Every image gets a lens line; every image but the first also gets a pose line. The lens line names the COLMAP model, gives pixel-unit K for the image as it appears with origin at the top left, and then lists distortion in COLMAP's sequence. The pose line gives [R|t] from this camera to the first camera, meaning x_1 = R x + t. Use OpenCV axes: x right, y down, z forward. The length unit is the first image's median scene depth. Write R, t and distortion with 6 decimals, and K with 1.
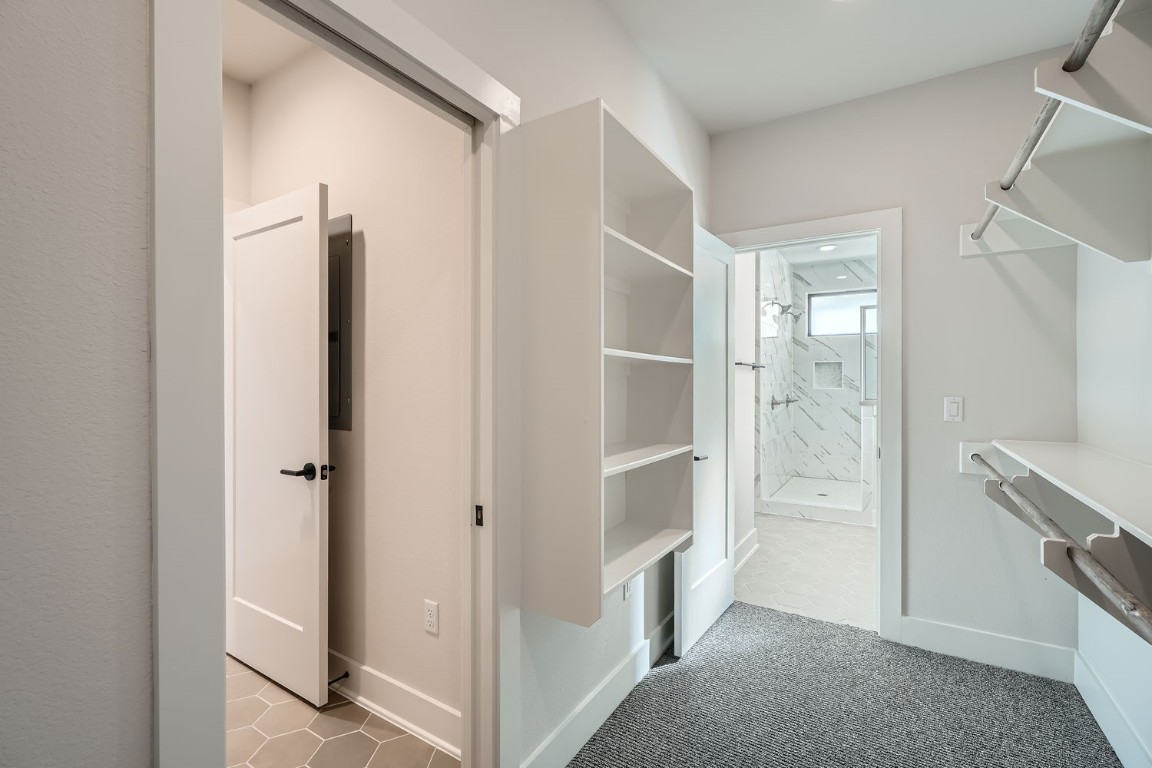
lens RADIAL K [[520.7, 0, 575.6], [0, 520.7, 381.7], [0, 0, 1]] dist [-0.004664, -0.000629]
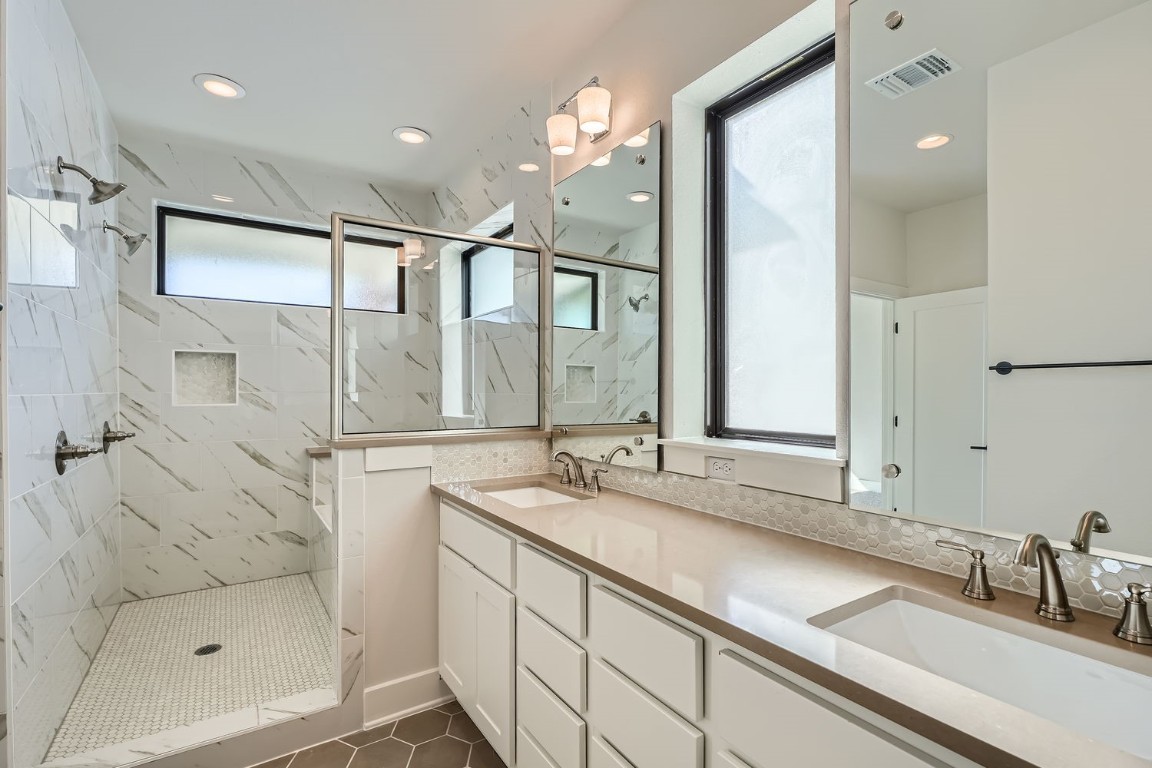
lens RADIAL K [[533.4, 0, 576.7], [0, 533.4, 389.7], [0, 0, 1]] dist [-0.005557, -0.000297]
pose [[0.423509, -0.002107, 0.905889, 0.178630], [0.000598, 0.999998, 0.002046, -0.002079], [-0.905892, -0.000325, 0.423510, 0.470461]]
